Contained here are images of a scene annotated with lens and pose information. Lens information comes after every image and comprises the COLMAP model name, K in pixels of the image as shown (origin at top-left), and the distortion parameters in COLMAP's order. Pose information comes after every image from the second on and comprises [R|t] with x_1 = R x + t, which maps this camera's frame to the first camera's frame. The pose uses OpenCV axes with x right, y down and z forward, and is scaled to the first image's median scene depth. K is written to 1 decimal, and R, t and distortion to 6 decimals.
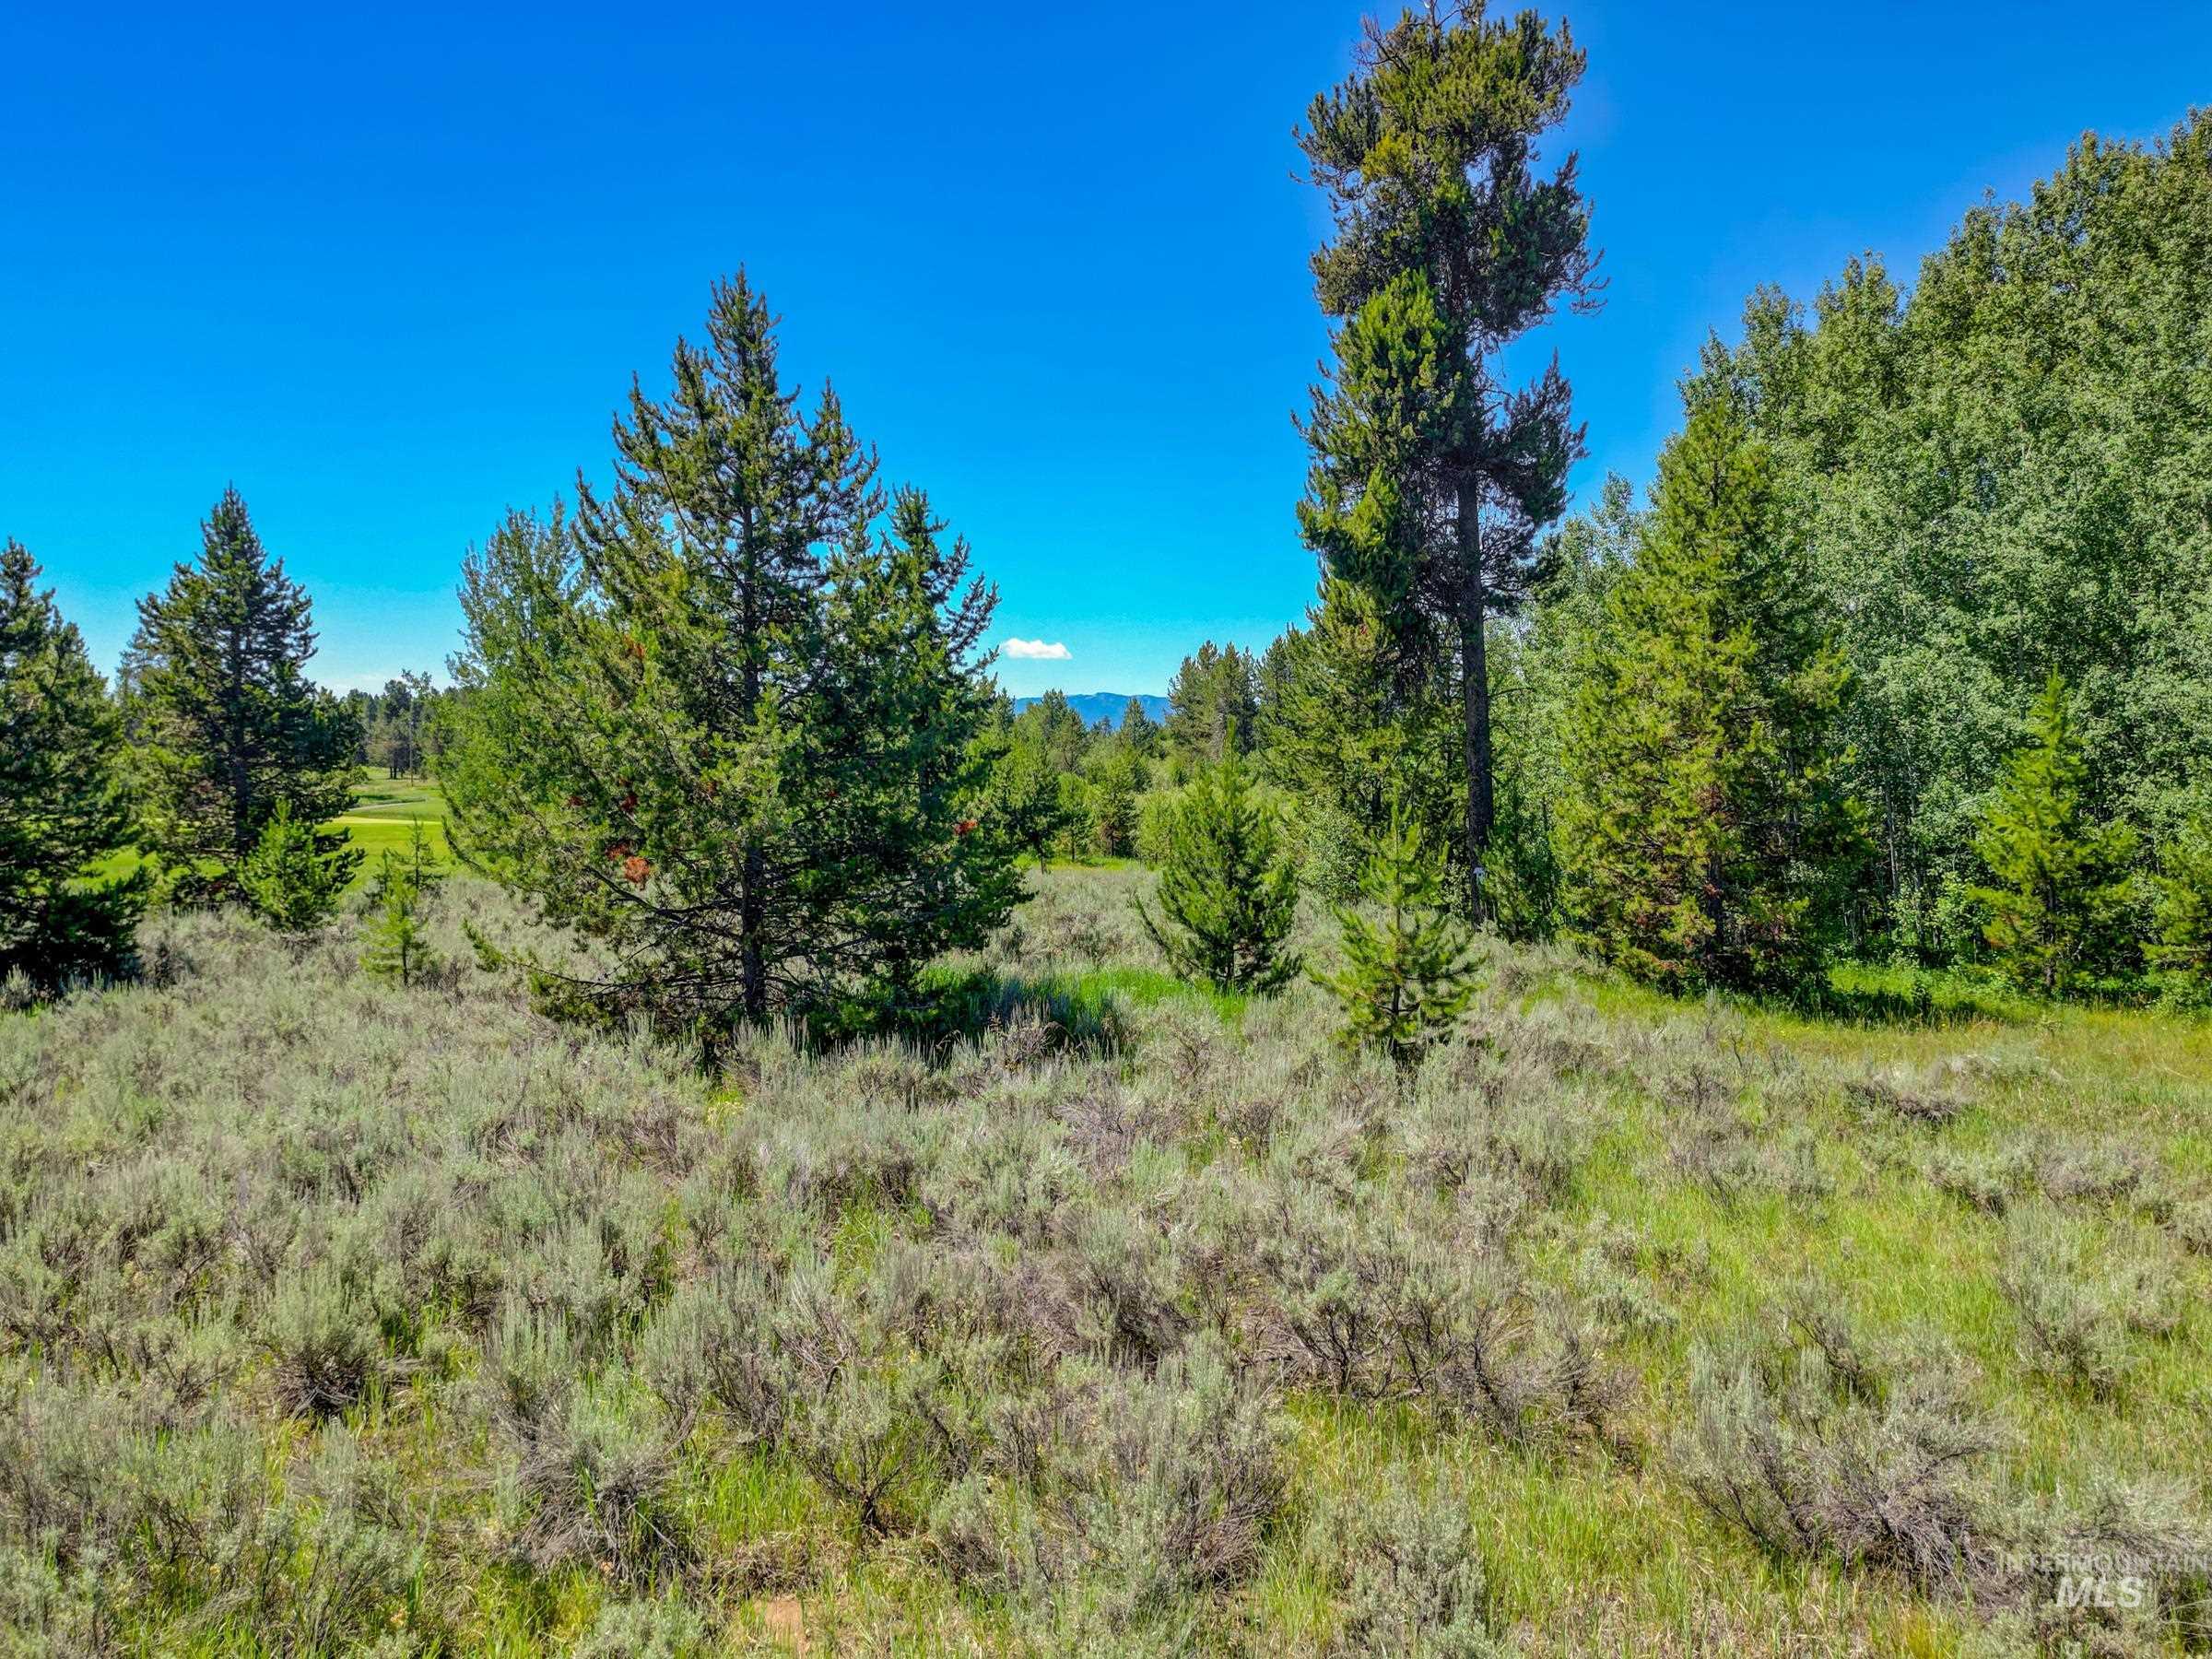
lens RADIAL K [[1564.1, 0, 1110.8], [0, 1564.1, 840.5], [0, 0, 1]] dist [0.079742, -0.077123]
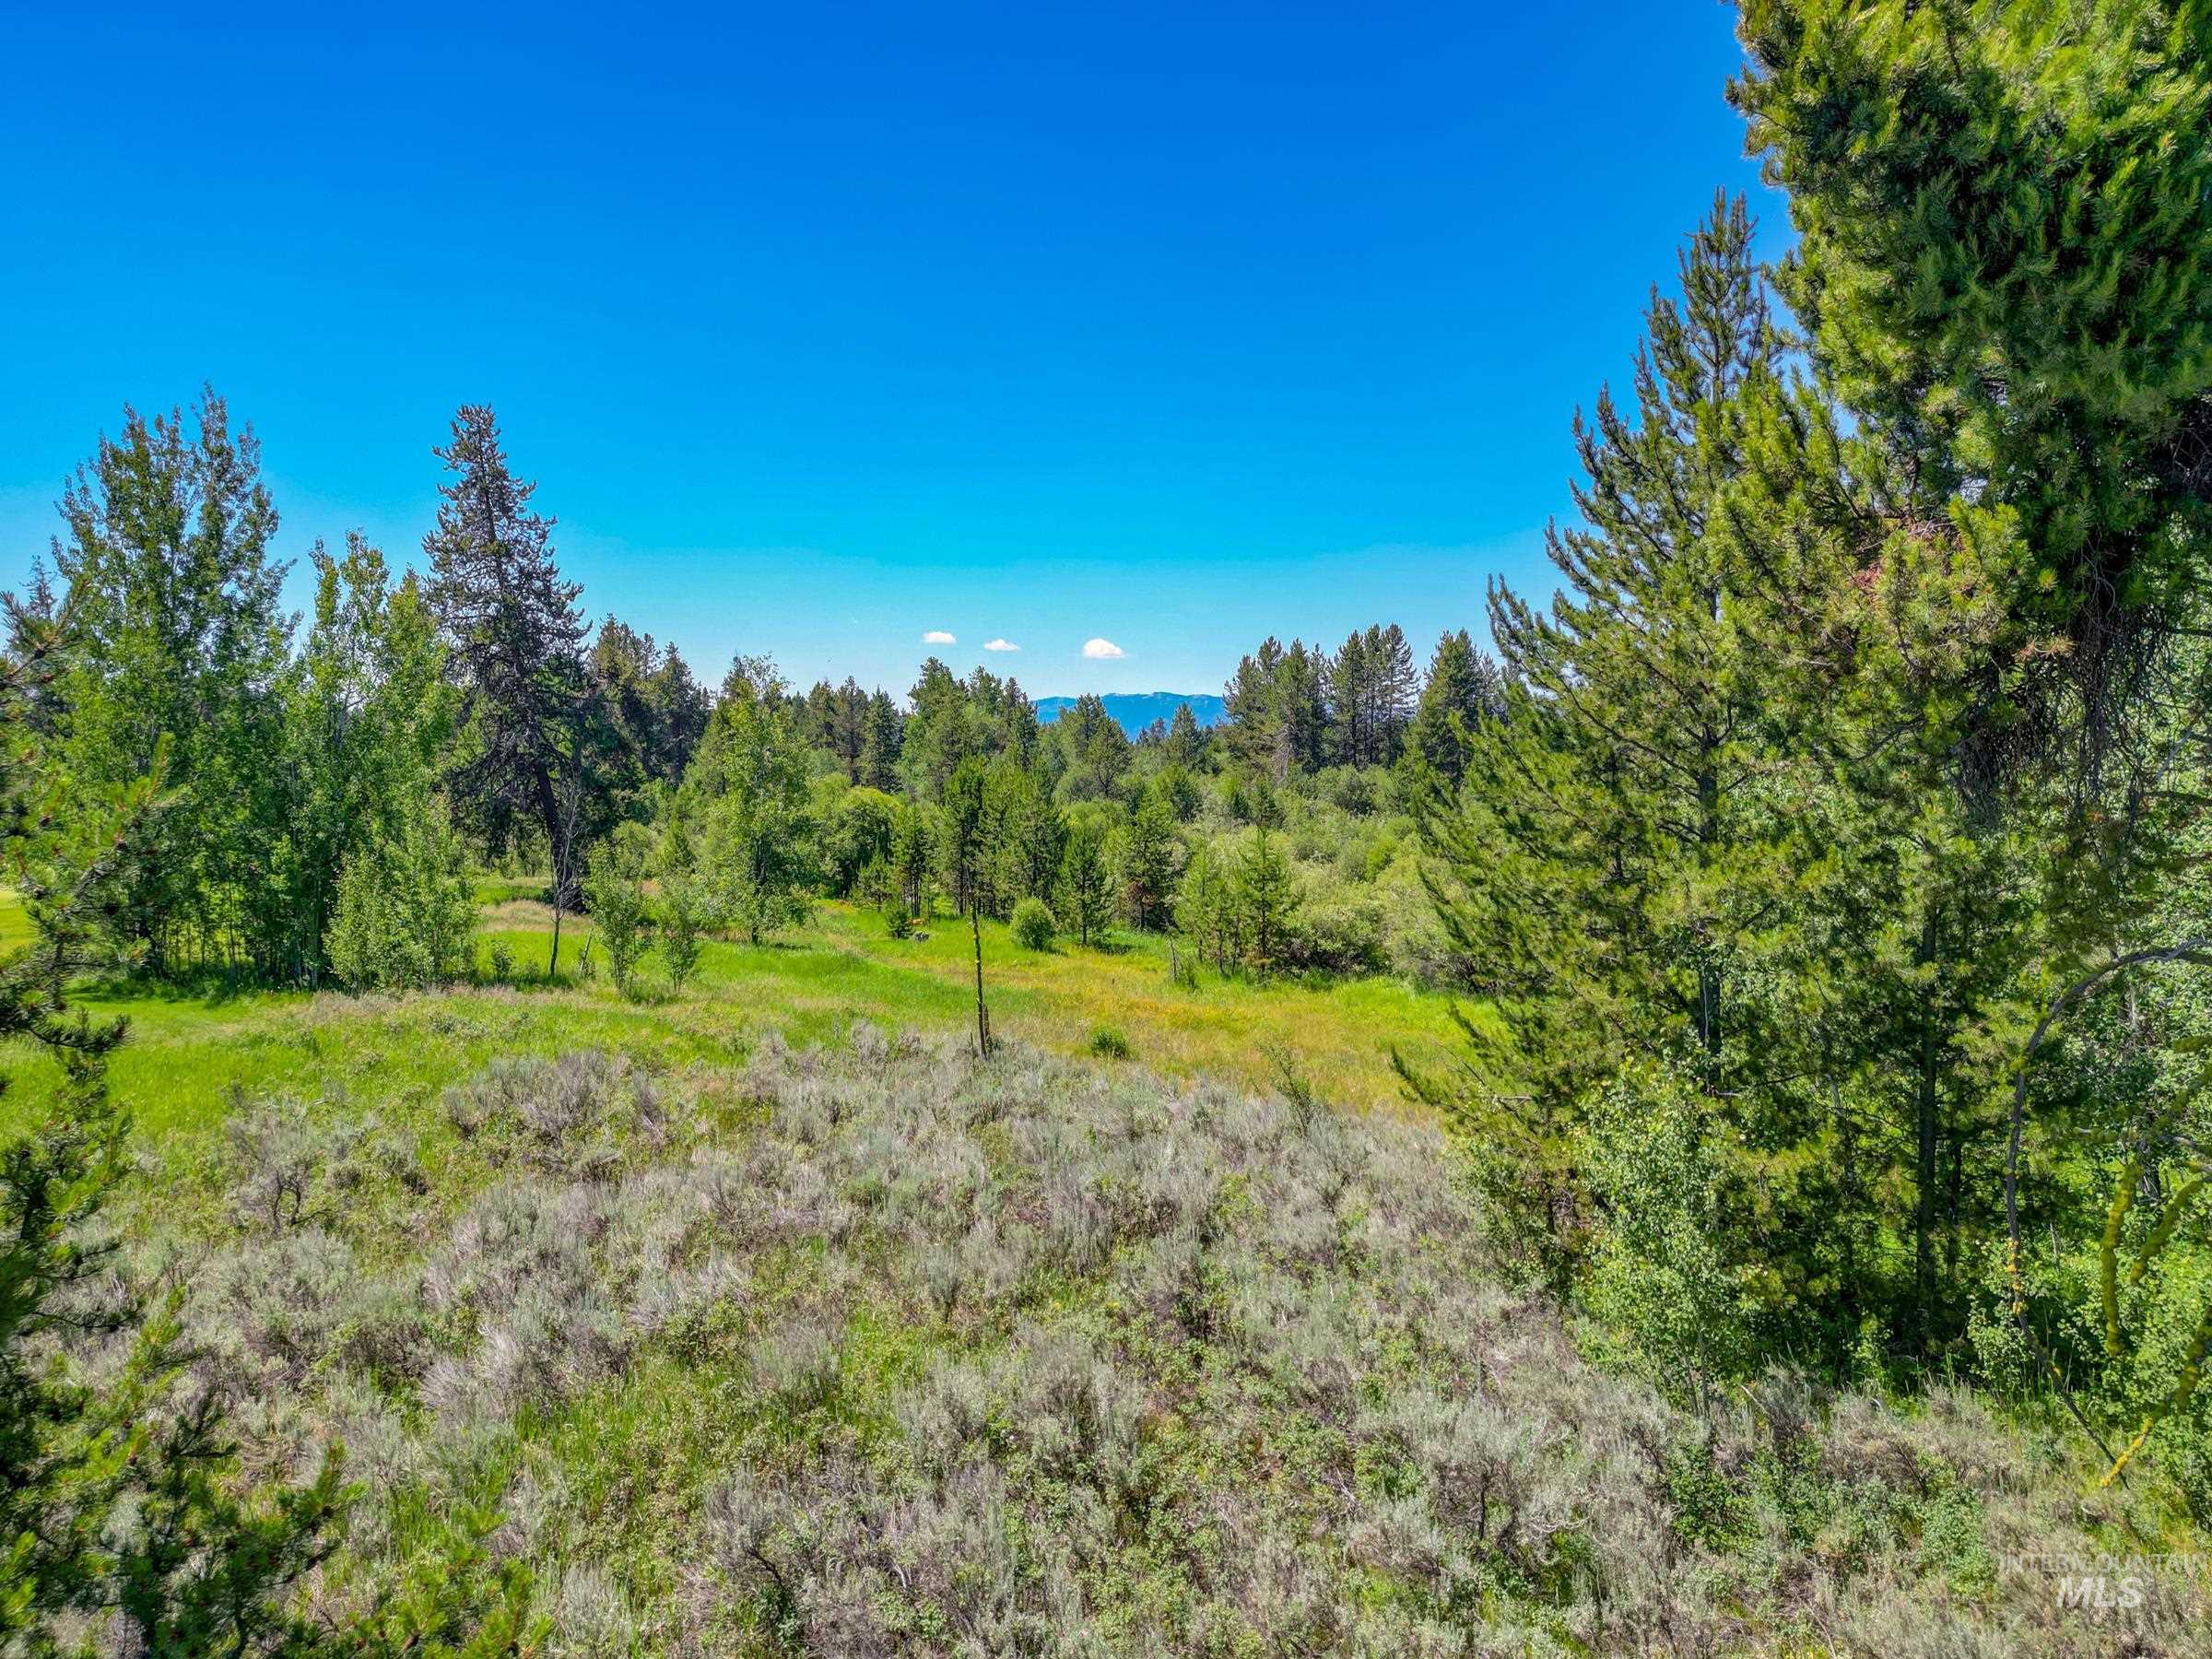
lens RADIAL K [[1564.1, 0, 1111.8], [0, 1564.1, 829.0], [0, 0, 1]] dist [0.079742, -0.077123]
pose [[0.999356, 0.005171, -0.035503, 0.040320], [-0.005404, 0.999965, -0.006464, -0.100011], [0.035468, 0.006651, 0.999349, 0.858341]]
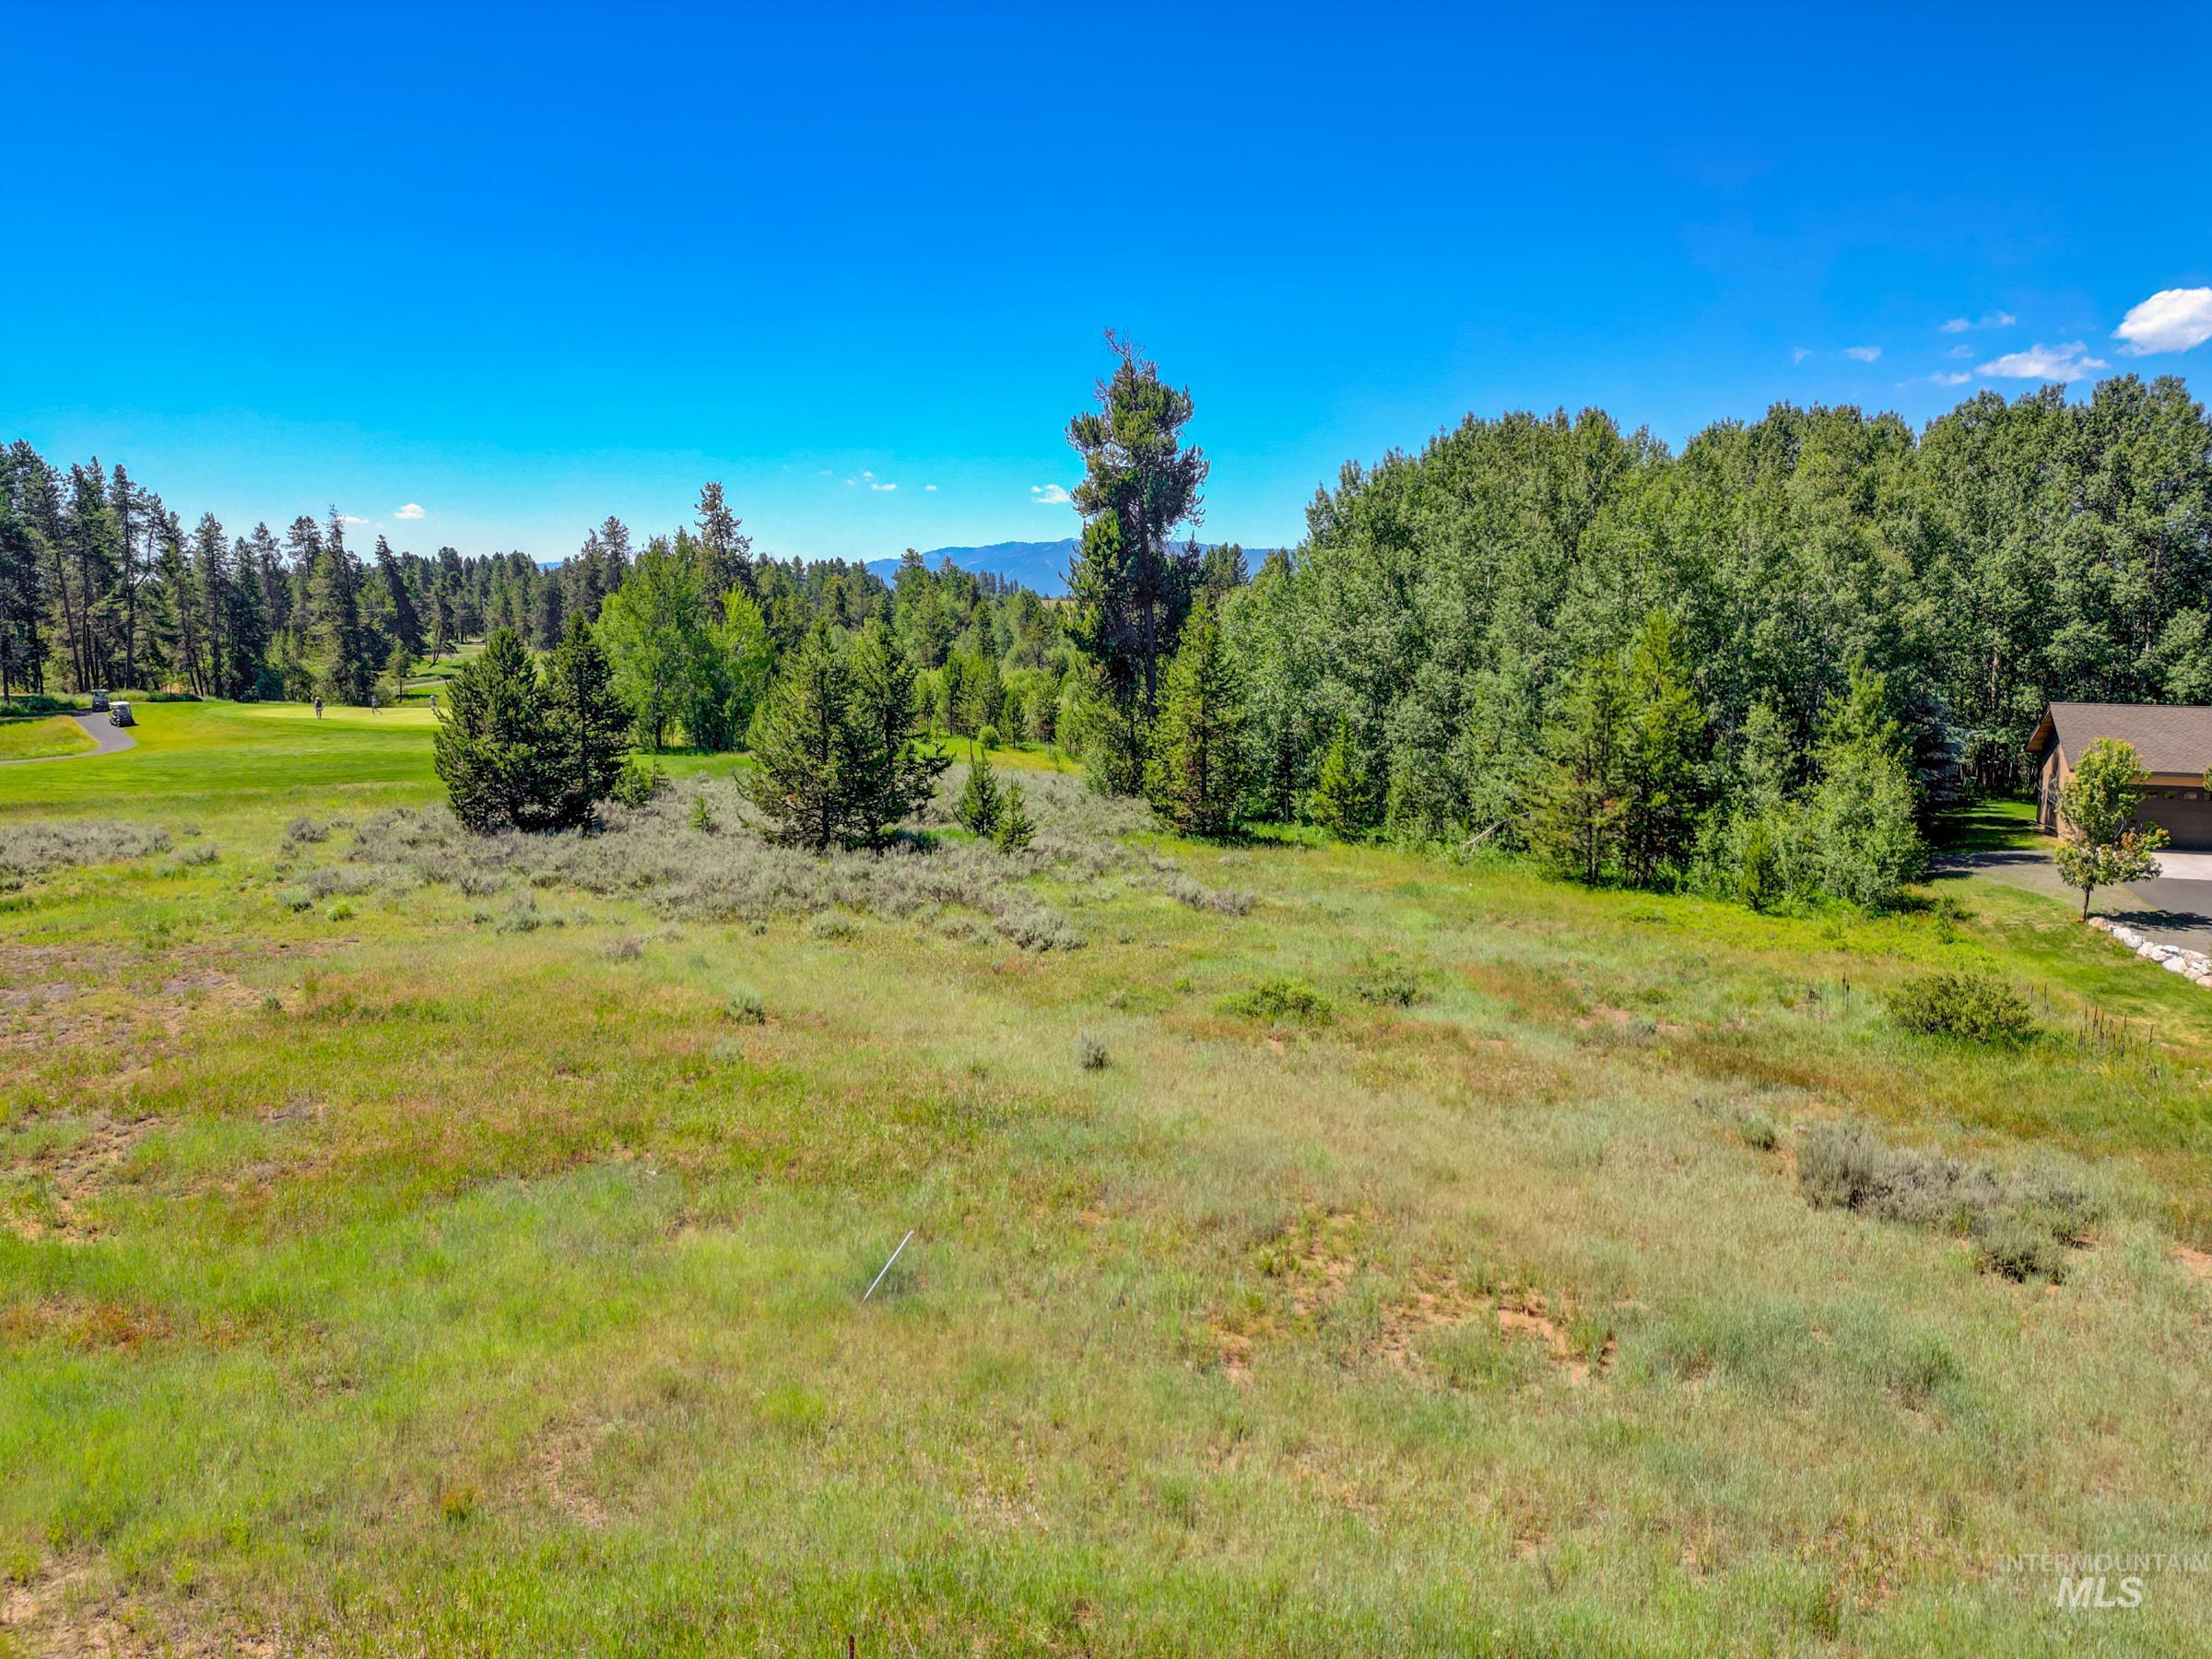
lens RADIAL K [[1564.1, 0, 1110.1], [0, 1564.1, 832.7], [0, 0, 1]] dist [0.079742, -0.077123]
pose [[0.999927, 0.006653, -0.010043, 0.239874], [-0.005686, 0.995611, 0.093419, -0.131883], [0.010620, -0.093355, 0.995576, -1.365888]]
